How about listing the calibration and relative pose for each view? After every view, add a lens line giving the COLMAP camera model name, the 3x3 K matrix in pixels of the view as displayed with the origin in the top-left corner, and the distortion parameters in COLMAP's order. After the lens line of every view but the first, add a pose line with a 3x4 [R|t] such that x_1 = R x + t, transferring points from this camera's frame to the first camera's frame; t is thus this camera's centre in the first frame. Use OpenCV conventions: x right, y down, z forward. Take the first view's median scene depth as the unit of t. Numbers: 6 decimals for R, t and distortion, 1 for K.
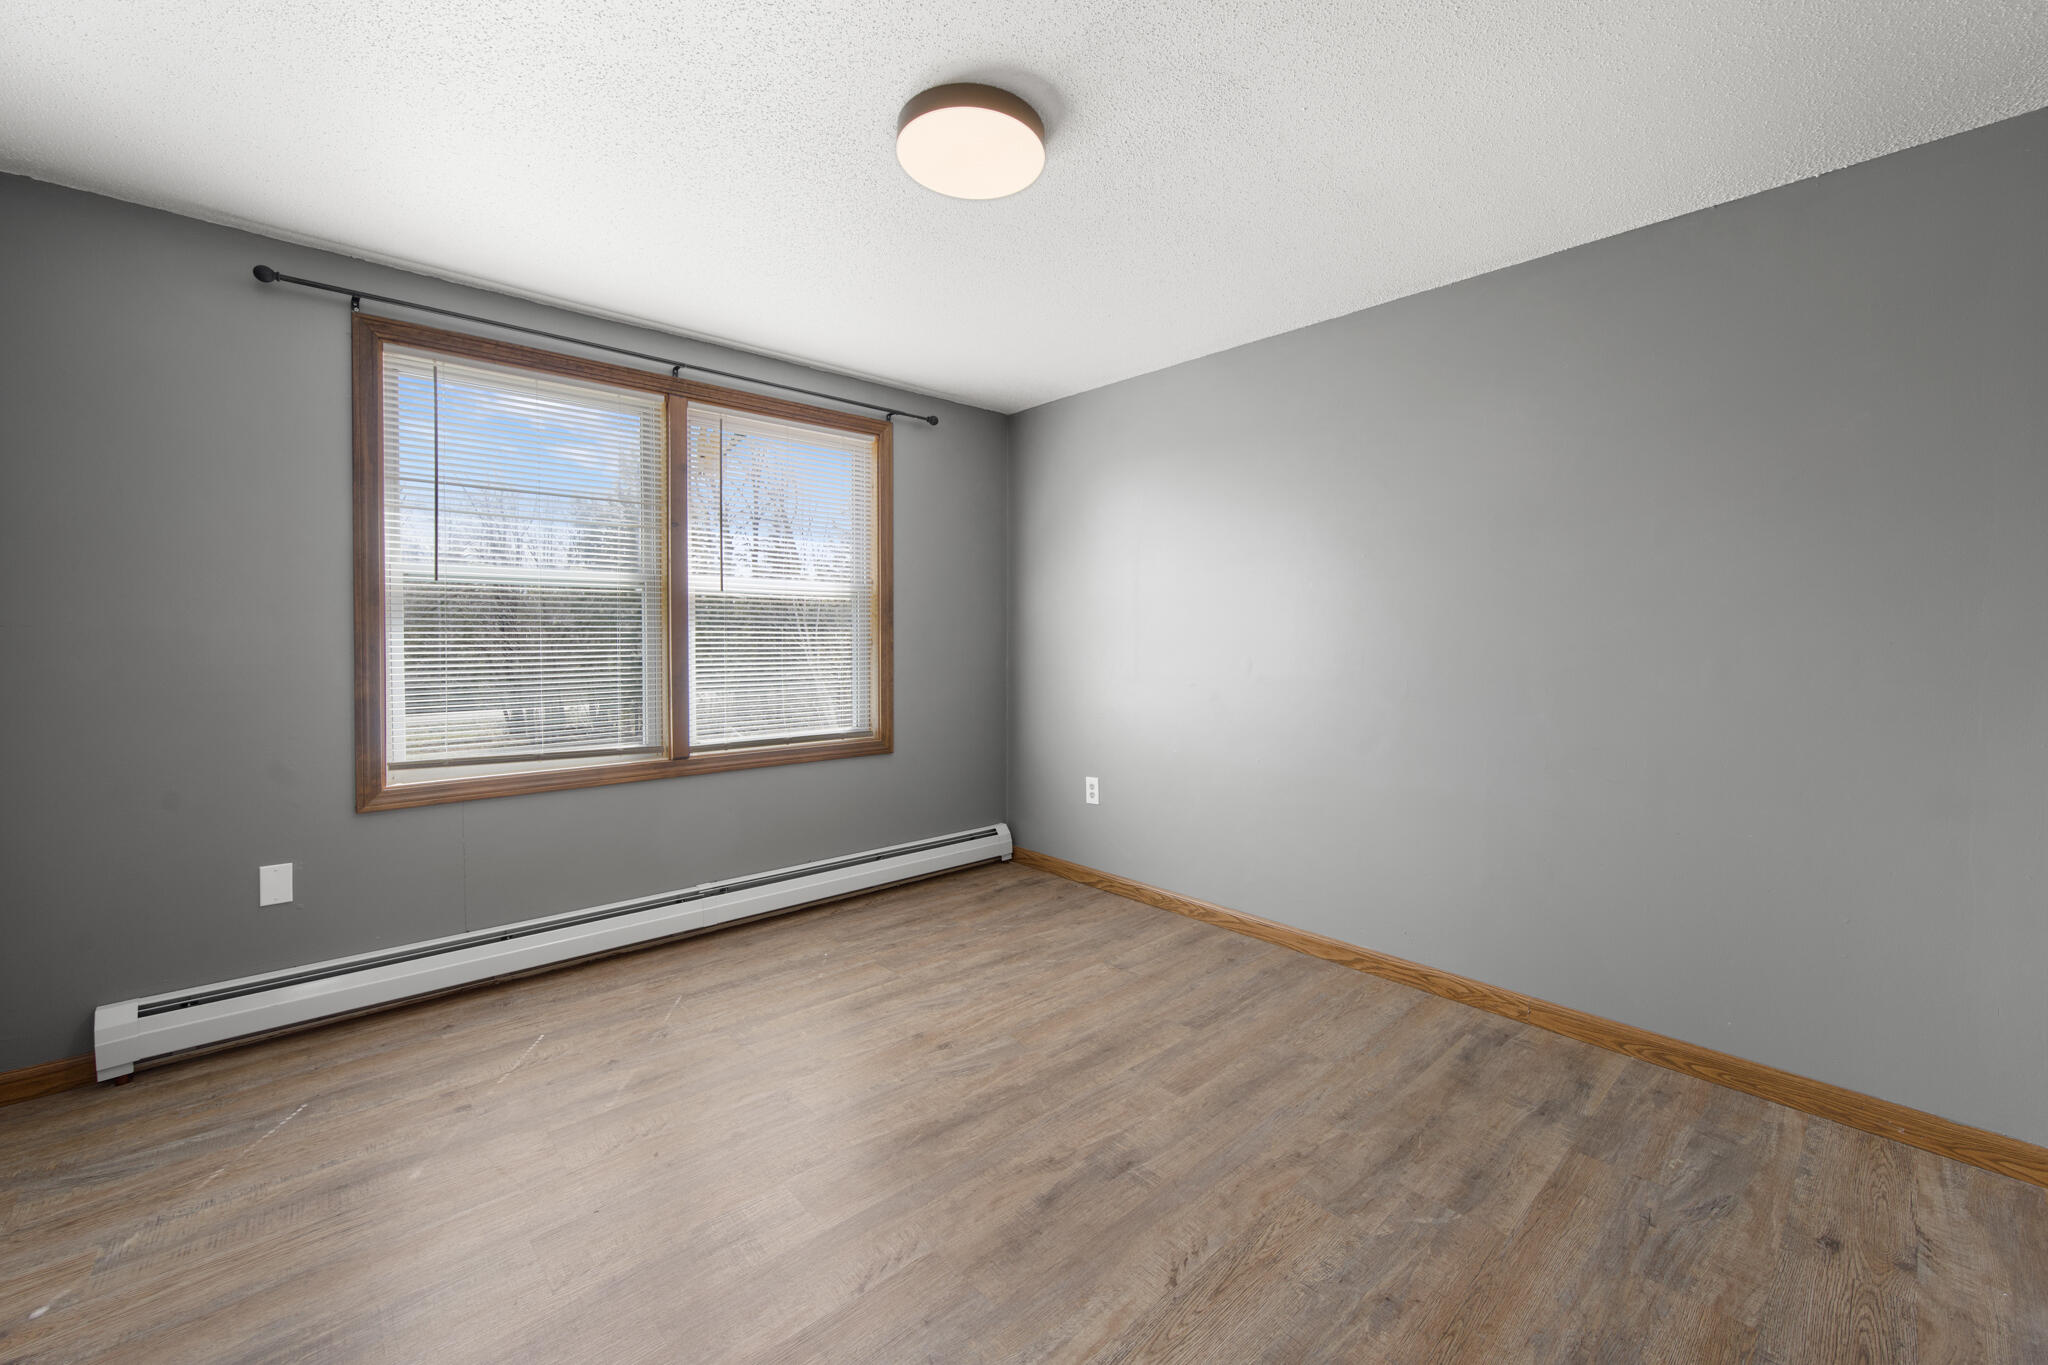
lens RADIAL K [[824.0, 0, 1008.0], [0, 824.0, 633.0], [0, 0, 1]] dist [-0.001012, -0.000286]
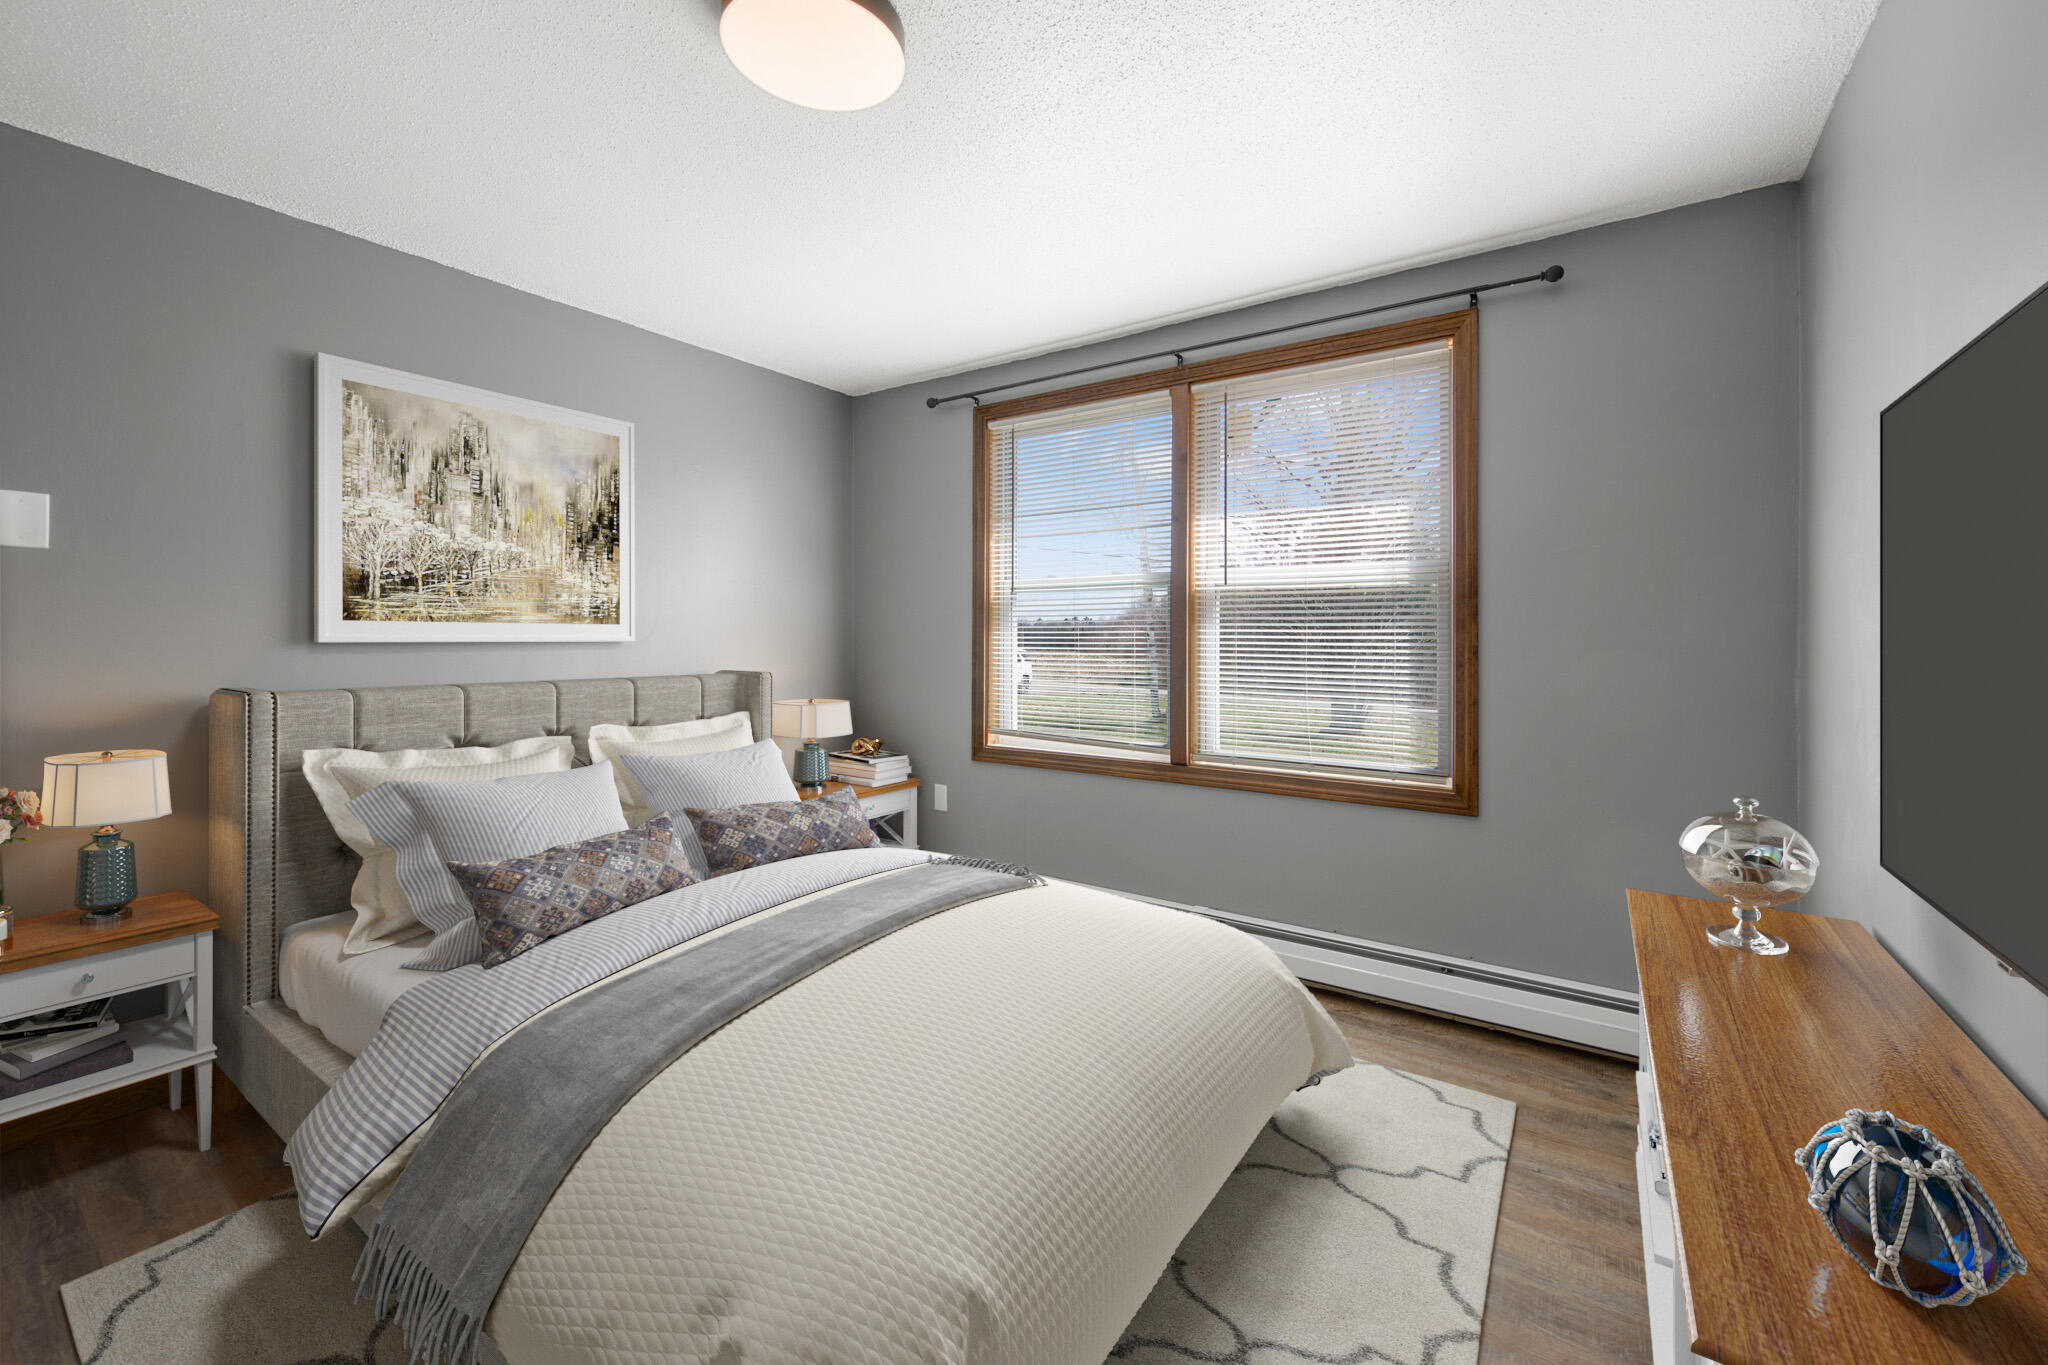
lens RADIAL K [[824.0, 0, 1008.0], [0, 824.0, 633.0], [0, 0, 1]] dist [-0.001012, -0.000286]
pose [[0.229985, 0.005279, -0.973180, 0.477337], [0.009097, 0.999930, 0.007574, -0.008423], [0.973152, -0.010595, 0.229921, 0.573884]]
